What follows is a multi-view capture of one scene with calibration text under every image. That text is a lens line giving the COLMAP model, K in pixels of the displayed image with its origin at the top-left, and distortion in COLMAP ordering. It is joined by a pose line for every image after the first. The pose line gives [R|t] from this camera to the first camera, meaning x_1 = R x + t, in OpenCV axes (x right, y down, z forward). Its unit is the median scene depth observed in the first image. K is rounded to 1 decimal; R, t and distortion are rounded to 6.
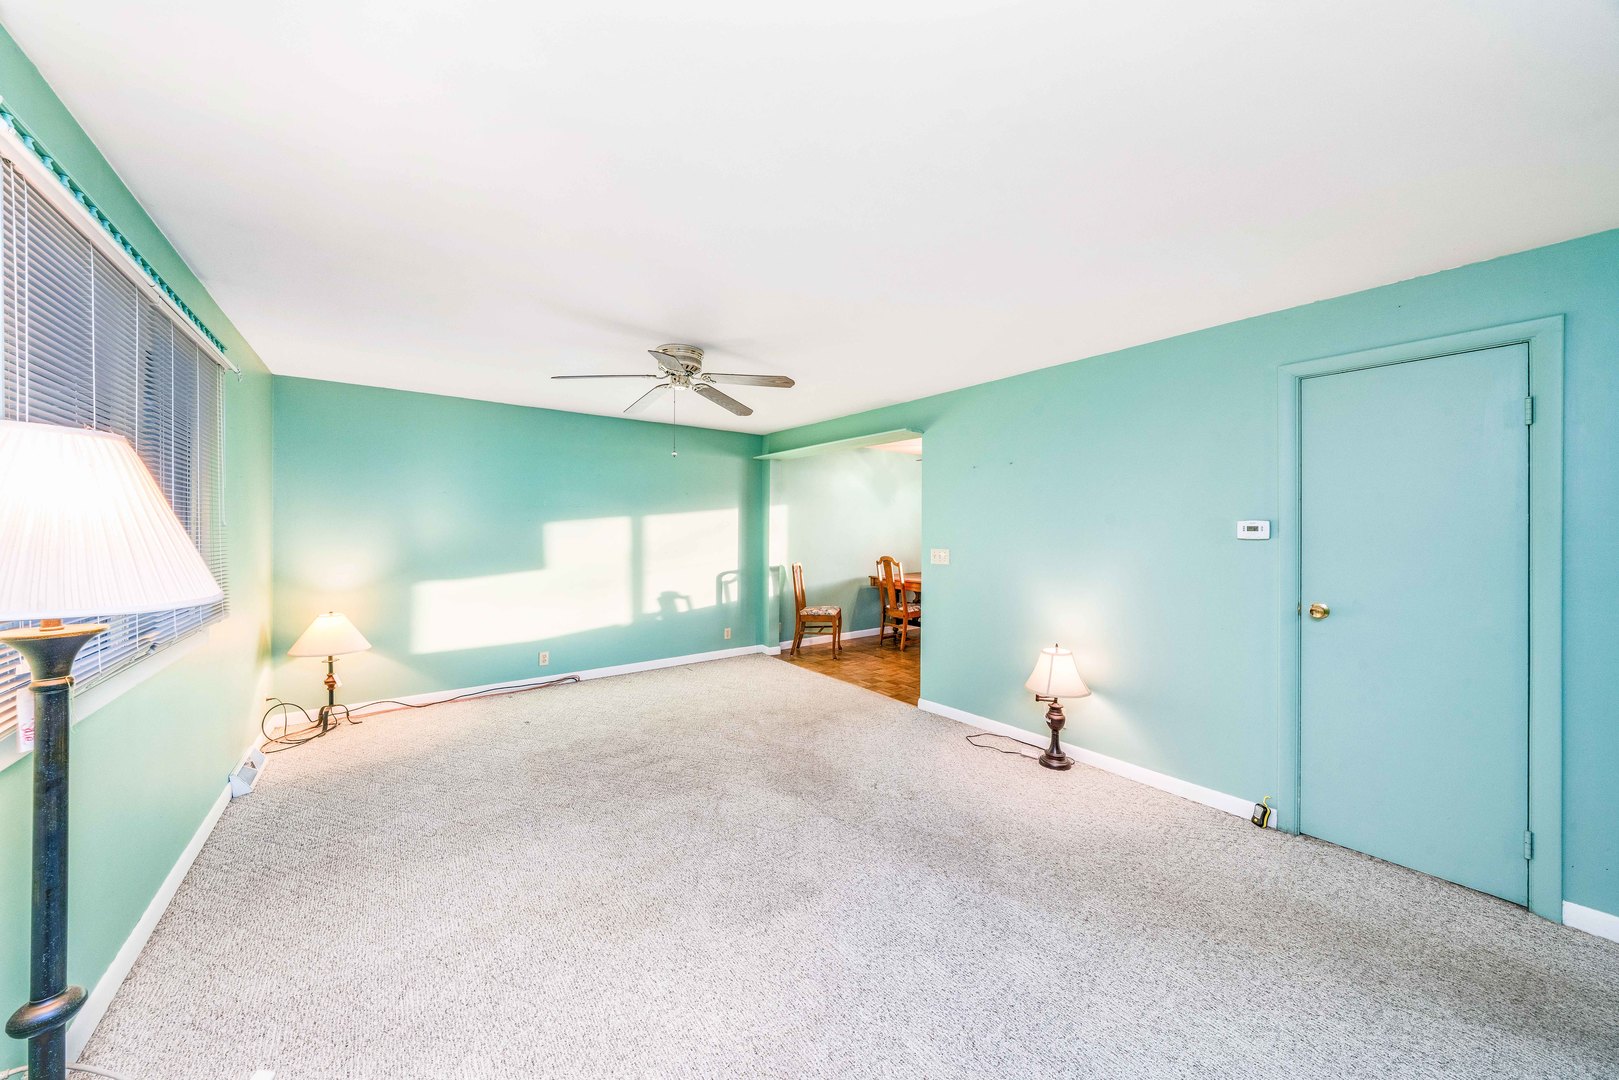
lens RADIAL K [[566.0, 0, 774.0], [0, 566.0, 530.3], [0, 0, 1]] dist [0.001422, 0.000040]
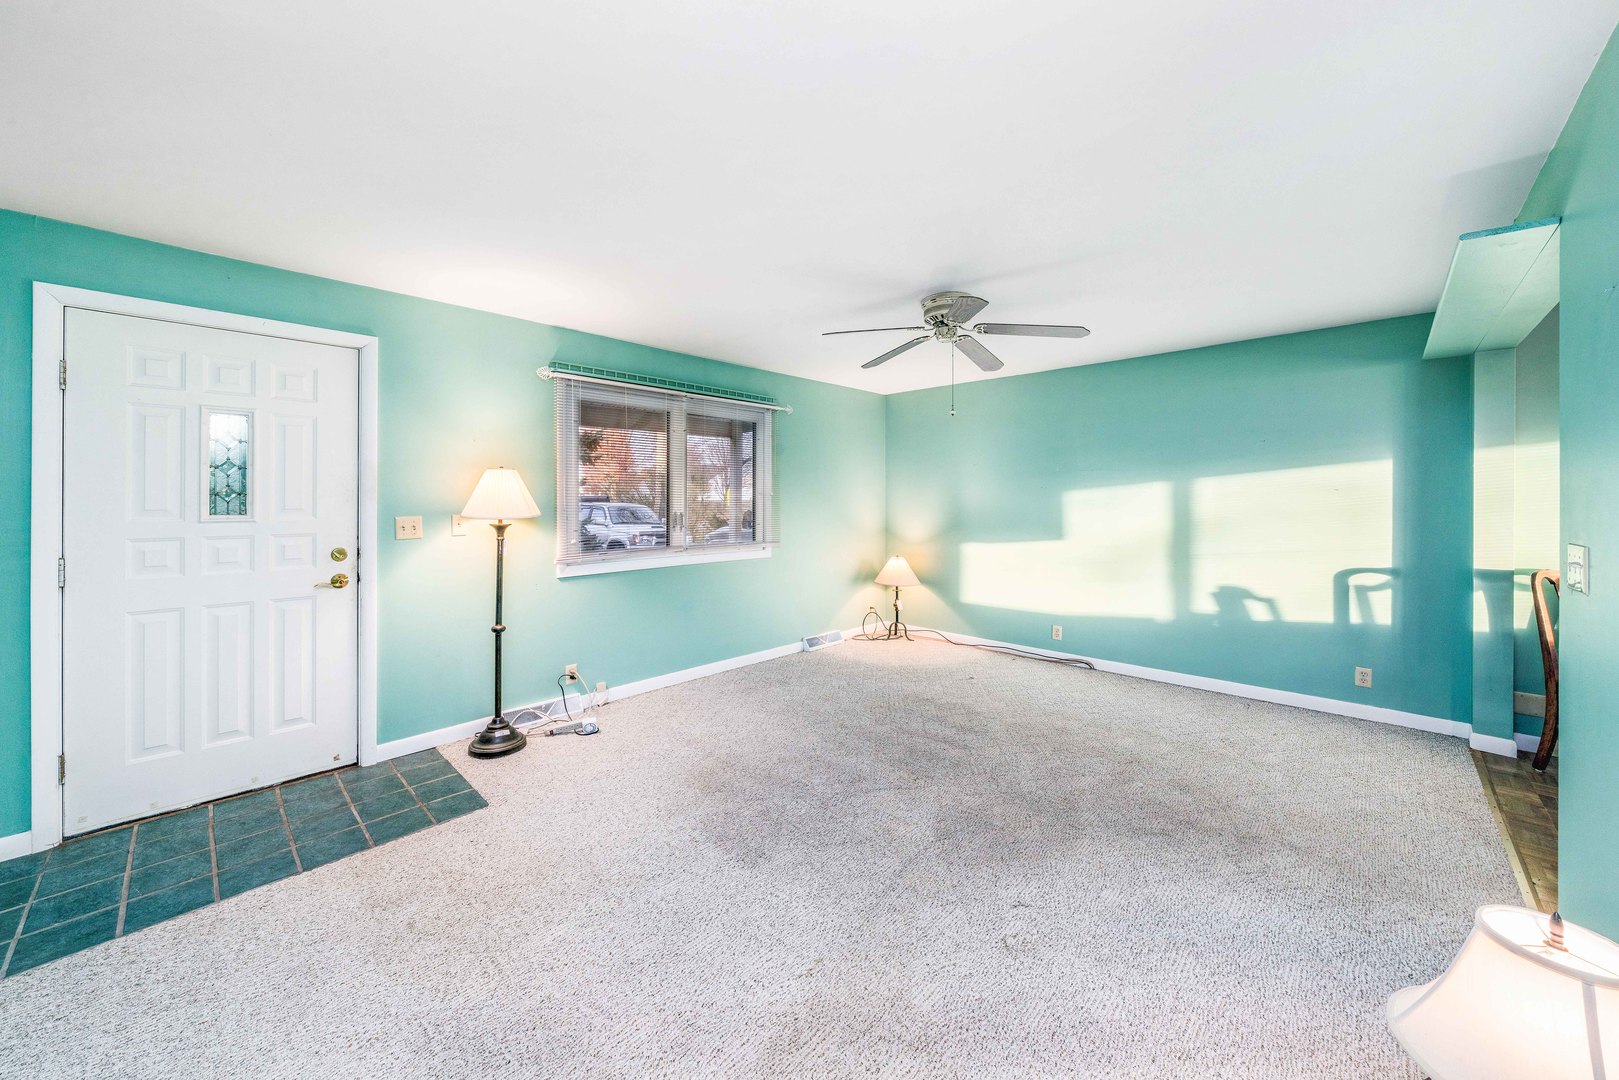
lens RADIAL K [[577.7, 0, 804.2], [0, 577.7, 516.7], [0, 0, 1]] dist [-0.001746, -0.000143]
pose [[0.163486, 0.025352, -0.986220, 0.488197], [0.004003, 0.999644, 0.026361, 0.002583], [0.986538, -0.008258, 0.163326, 0.426595]]
